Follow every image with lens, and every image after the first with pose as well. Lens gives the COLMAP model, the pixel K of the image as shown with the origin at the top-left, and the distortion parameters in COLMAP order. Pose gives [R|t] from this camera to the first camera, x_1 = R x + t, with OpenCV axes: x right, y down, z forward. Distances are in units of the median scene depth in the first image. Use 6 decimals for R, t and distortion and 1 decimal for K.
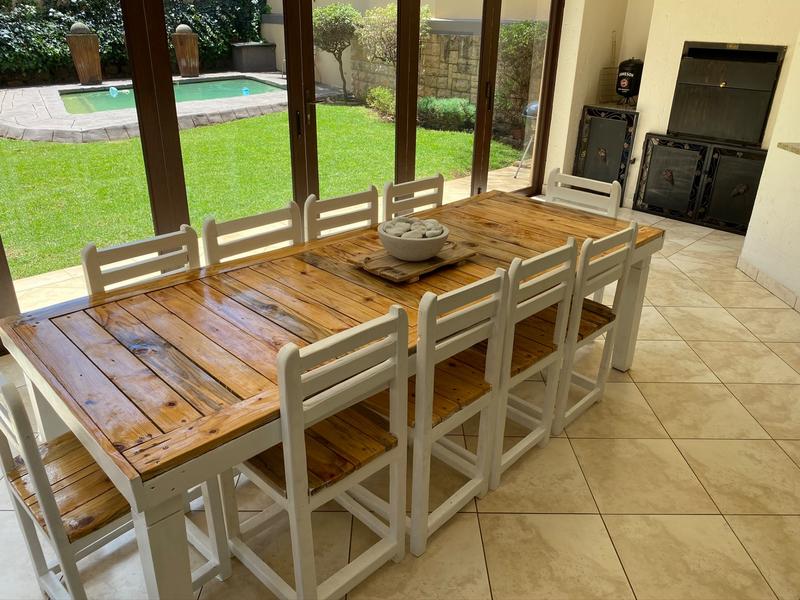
lens RADIAL K [[611.3, 0, 400.0], [0, 611.3, 300.0], [0, 0, 1]] dist [0.022093, -0.027614]
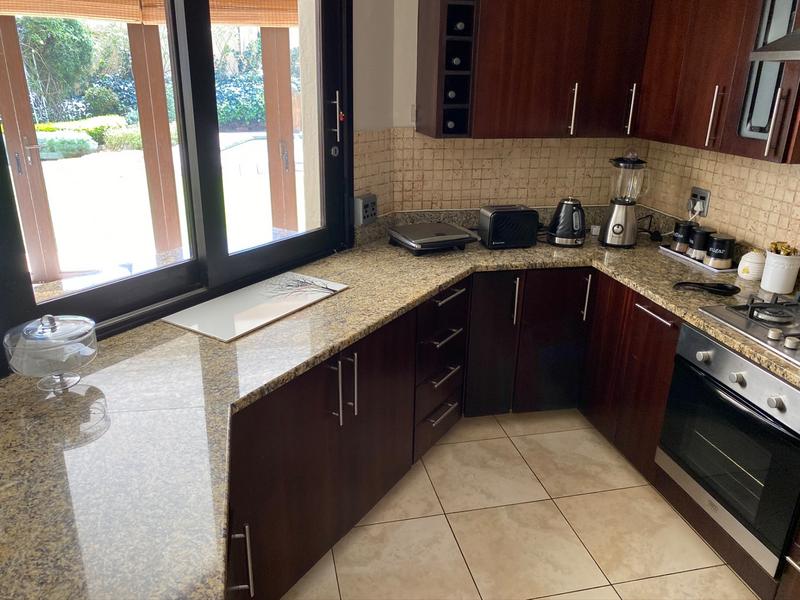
lens RADIAL K [[611.3, 0, 400.0], [0, 611.3, 300.0], [0, 0, 1]] dist [0.022093, -0.027614]
pose [[0.845290, 0.176648, -0.504262, 0.342961], [-0.218329, 0.975574, -0.024231, -0.047345], [0.487665, 0.130577, 0.863211, 0.107320]]
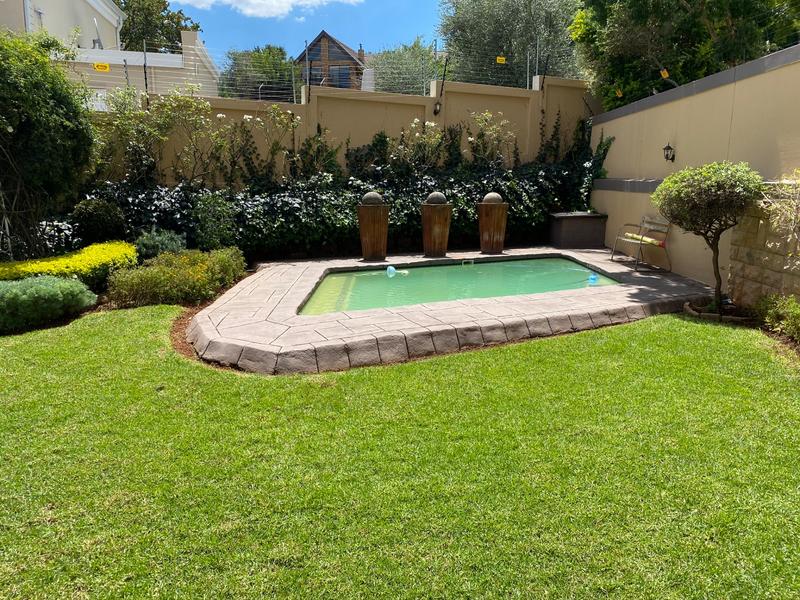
lens RADIAL K [[611.3, 0, 400.0], [0, 611.3, 300.0], [0, 0, 1]] dist [0.022093, -0.027614]
pose [[0.875311, 0.081881, -0.476577, -0.069379], [-0.193261, 0.962662, -0.189559, -0.147512], [0.443261, 0.258027, 0.858453, 0.314470]]
